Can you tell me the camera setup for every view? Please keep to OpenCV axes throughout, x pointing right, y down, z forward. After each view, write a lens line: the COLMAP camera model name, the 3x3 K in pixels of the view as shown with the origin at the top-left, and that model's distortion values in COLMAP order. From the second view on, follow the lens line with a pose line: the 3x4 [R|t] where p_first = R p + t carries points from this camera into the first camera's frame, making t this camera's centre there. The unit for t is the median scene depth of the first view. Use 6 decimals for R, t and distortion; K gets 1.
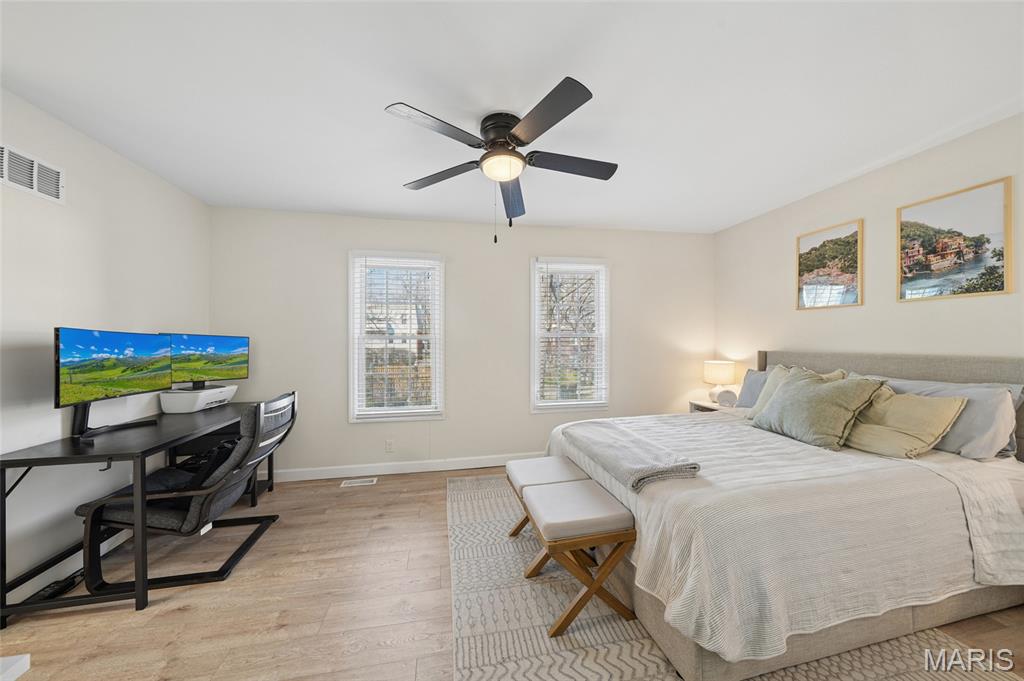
lens RADIAL K [[354.3, 0, 512.0], [0, 354.3, 340.5], [0, 0, 1]] dist [-0.002234, -0.000117]
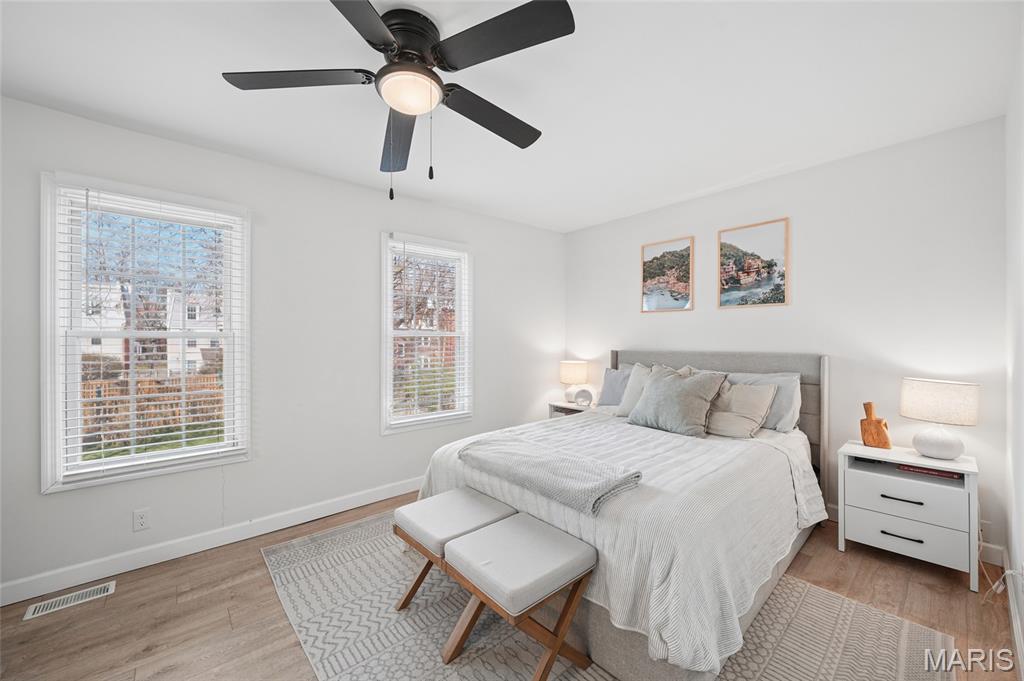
lens RADIAL K [[397.1, 0, 515.1], [0, 397.1, 341.6], [0, 0, 1]] dist [-0.000205, 0.000151]
pose [[0.866316, -0.000652, 0.499496, -0.203899], [-0.000378, 0.999998, 0.001961, 0.001883], [-0.499497, -0.001888, 0.866314, 0.179705]]
